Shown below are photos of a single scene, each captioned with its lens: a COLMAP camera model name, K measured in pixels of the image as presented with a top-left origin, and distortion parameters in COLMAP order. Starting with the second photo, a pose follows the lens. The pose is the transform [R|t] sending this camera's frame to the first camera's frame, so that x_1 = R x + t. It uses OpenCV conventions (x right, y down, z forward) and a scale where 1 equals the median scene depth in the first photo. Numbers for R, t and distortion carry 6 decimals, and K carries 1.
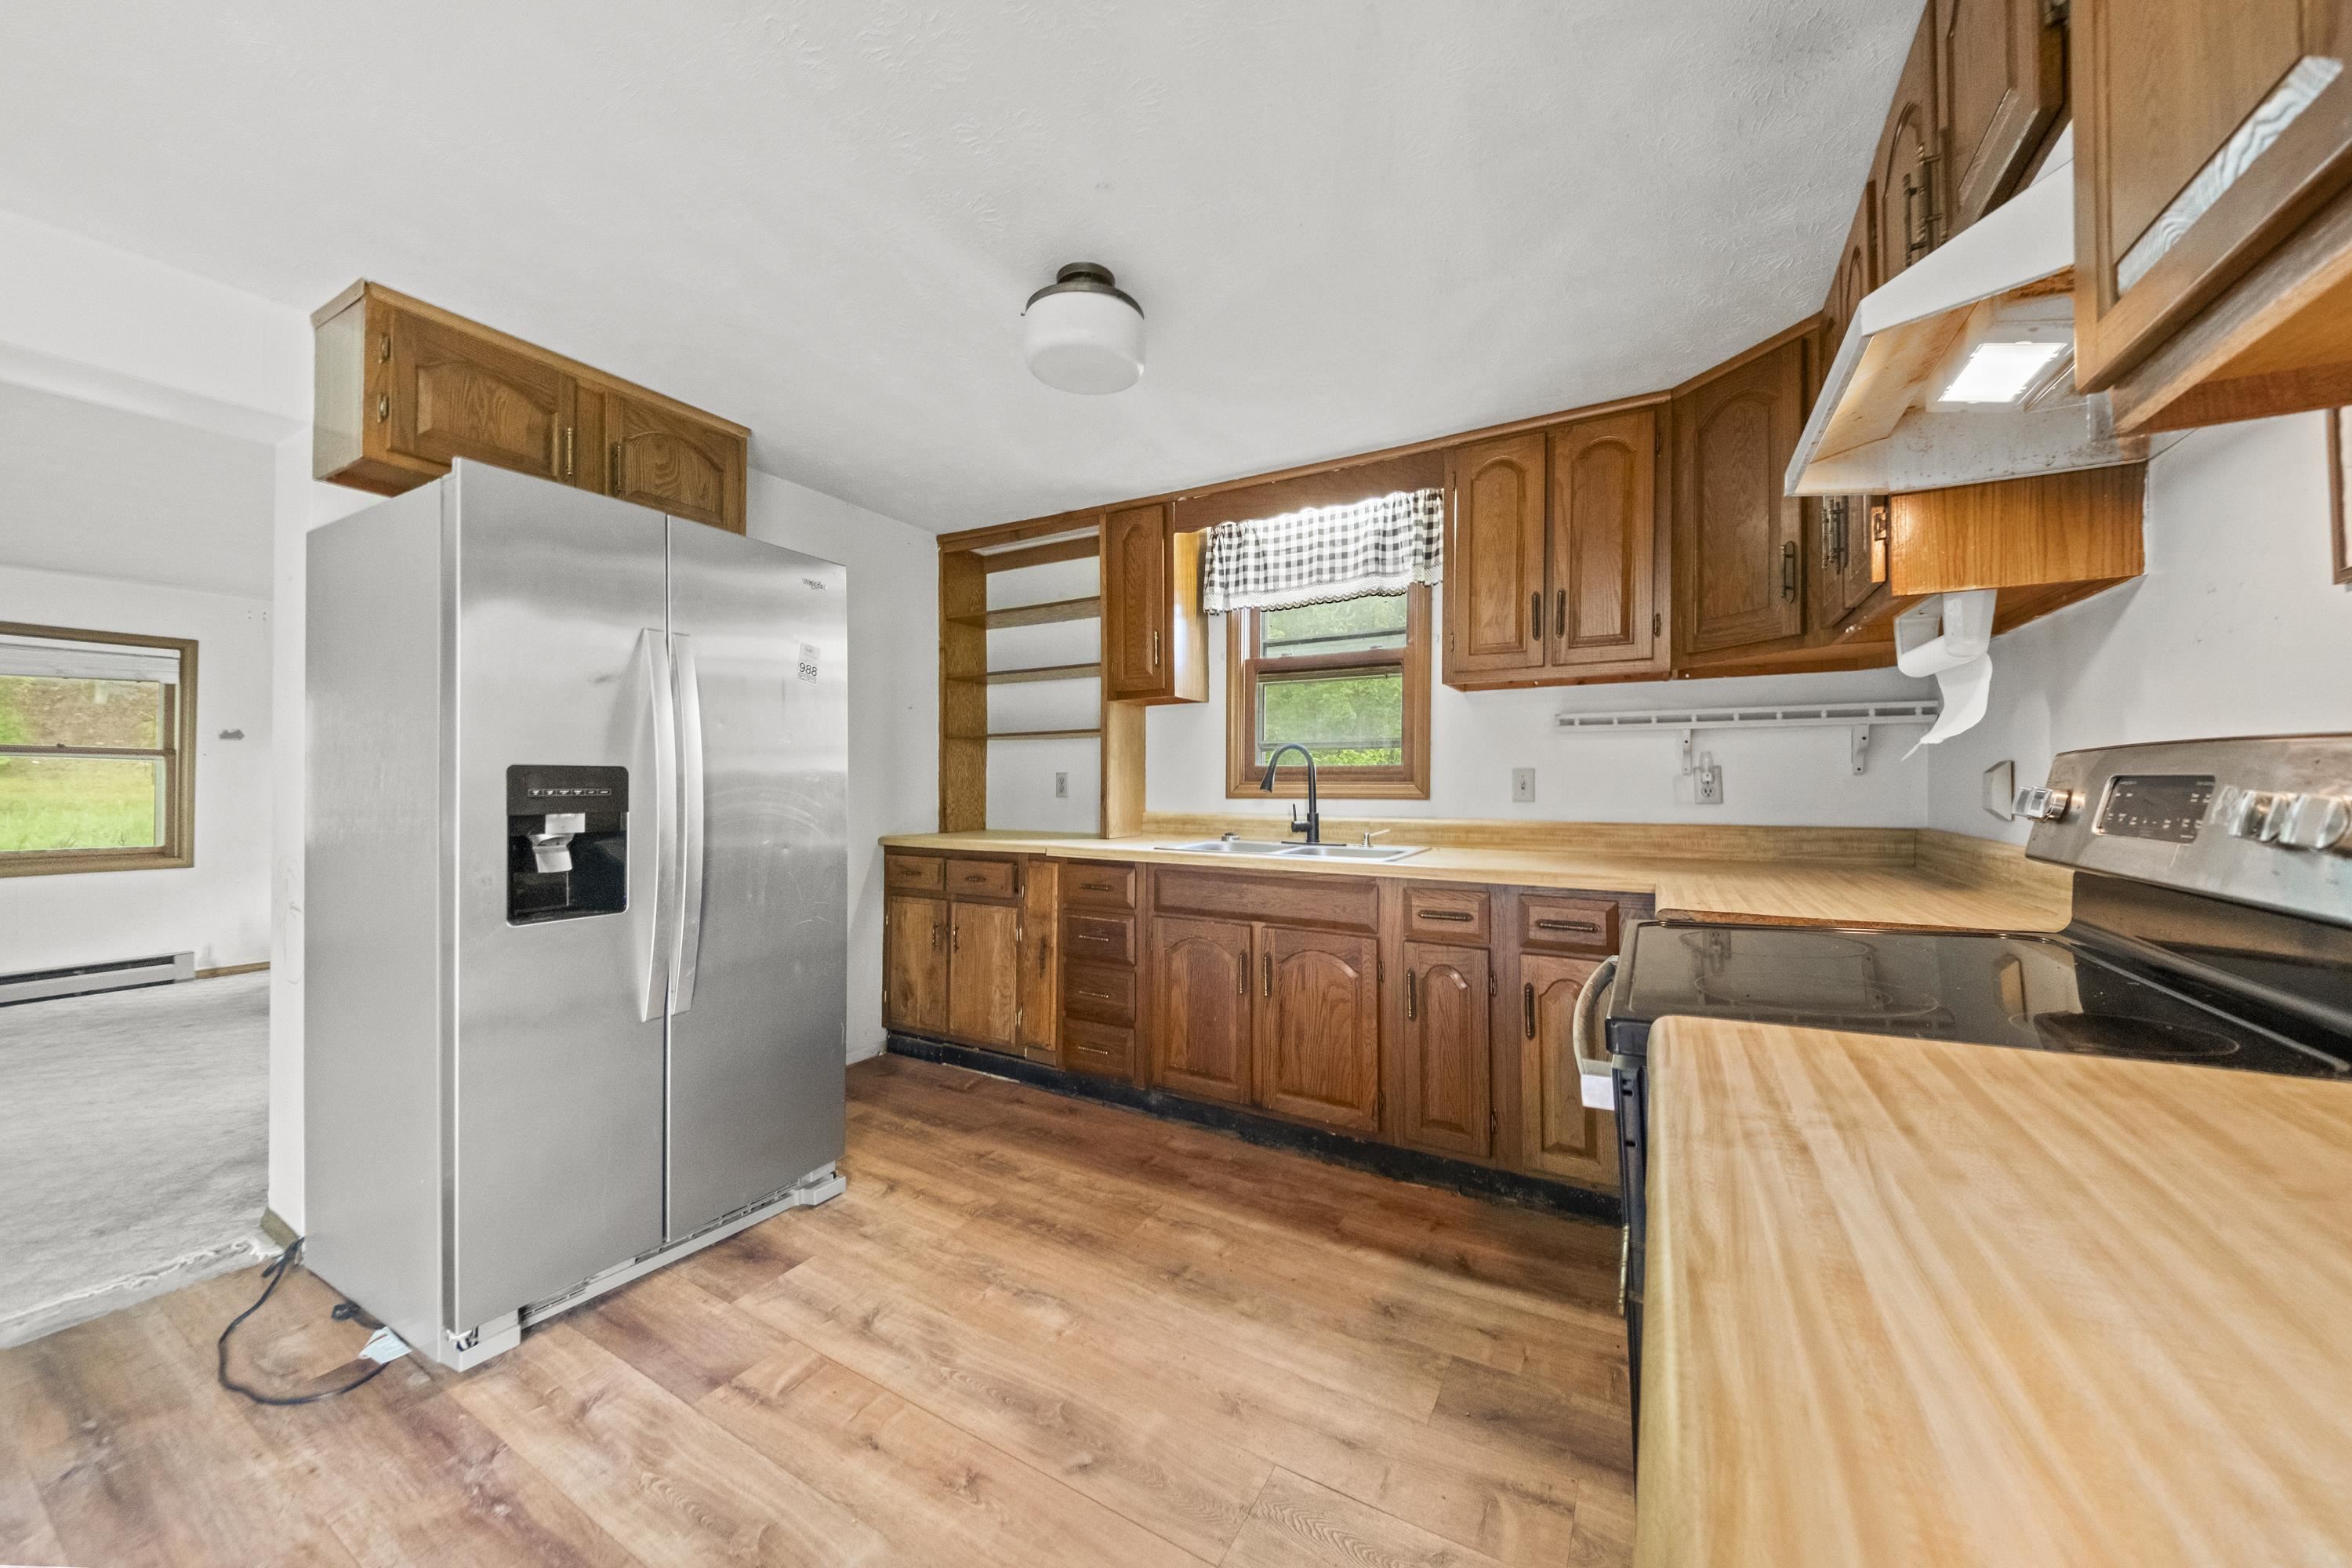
lens RADIAL K [[829.2, 0, 1158.6], [0, 829.2, 779.9], [0, 0, 1]] dist [0.068865, -0.035305]
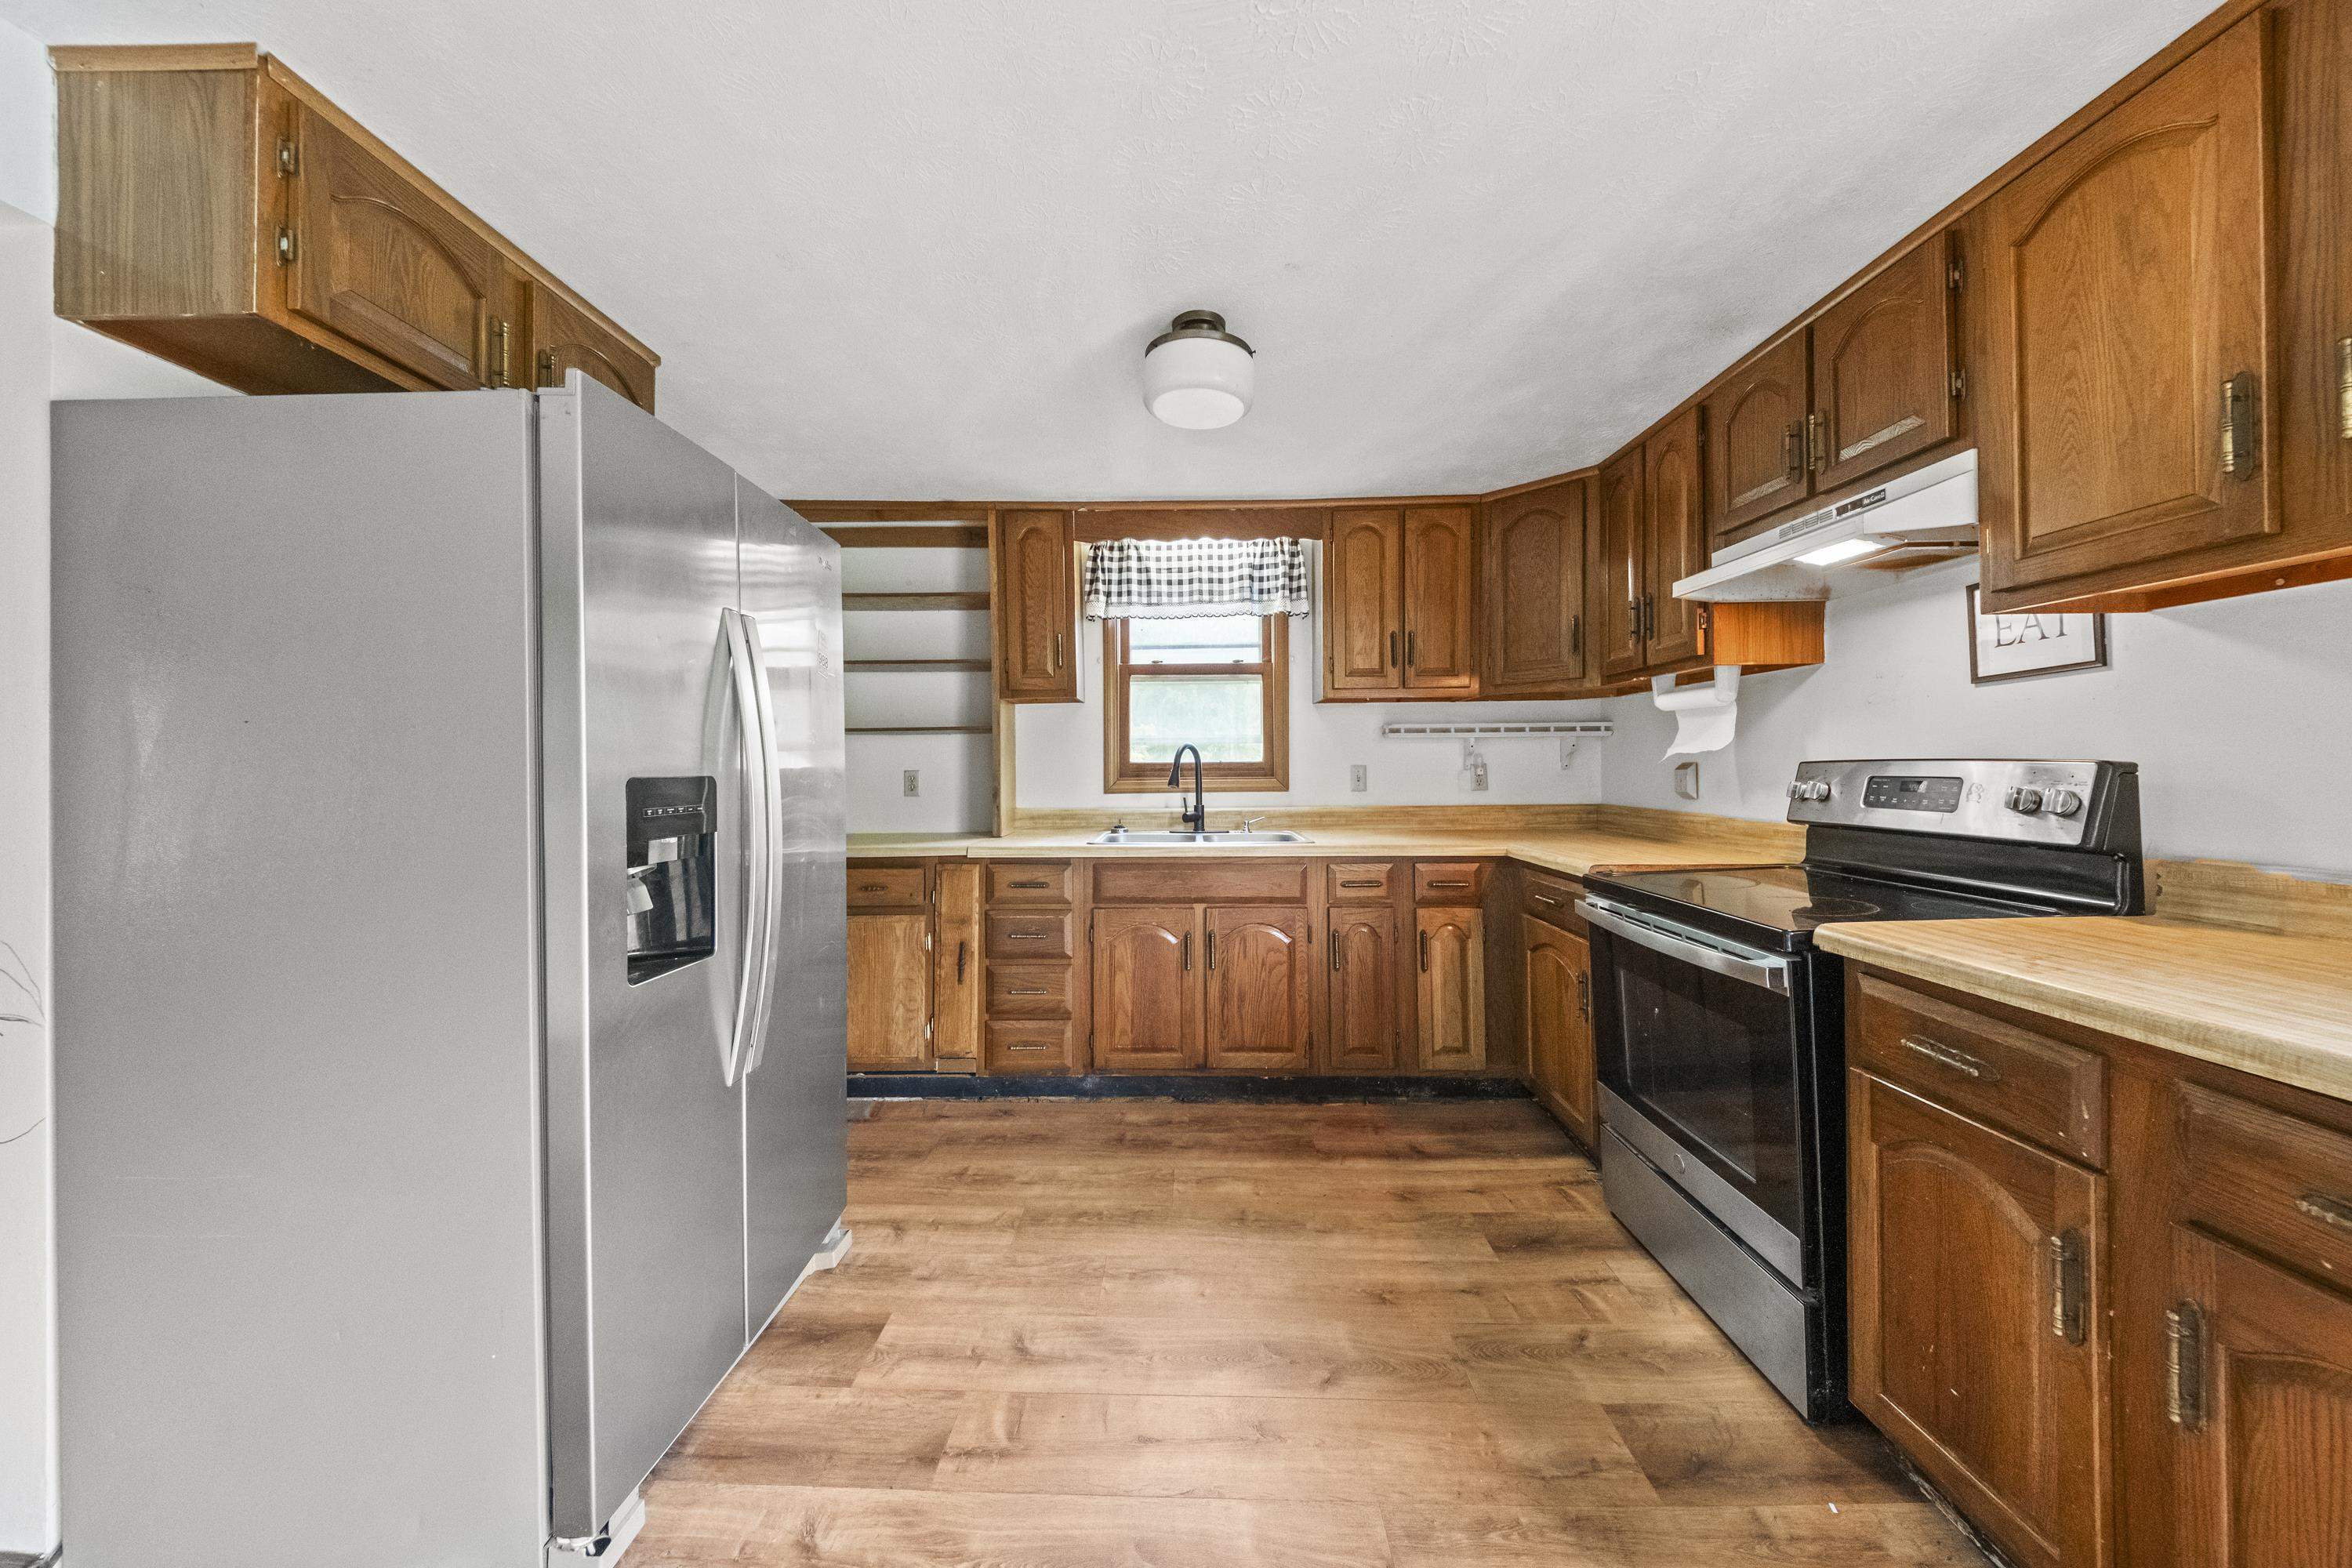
lens RADIAL K [[805.8, 0, 1170.1], [0, 805.8, 765.8], [0, 0, 1]] dist [0.058175, -0.024750]
pose [[0.874065, -0.006674, 0.485764, -0.438587], [0.007532, 0.999972, 0.000187, -0.015836], [-0.485751, 0.003496, 0.874090, 0.066564]]
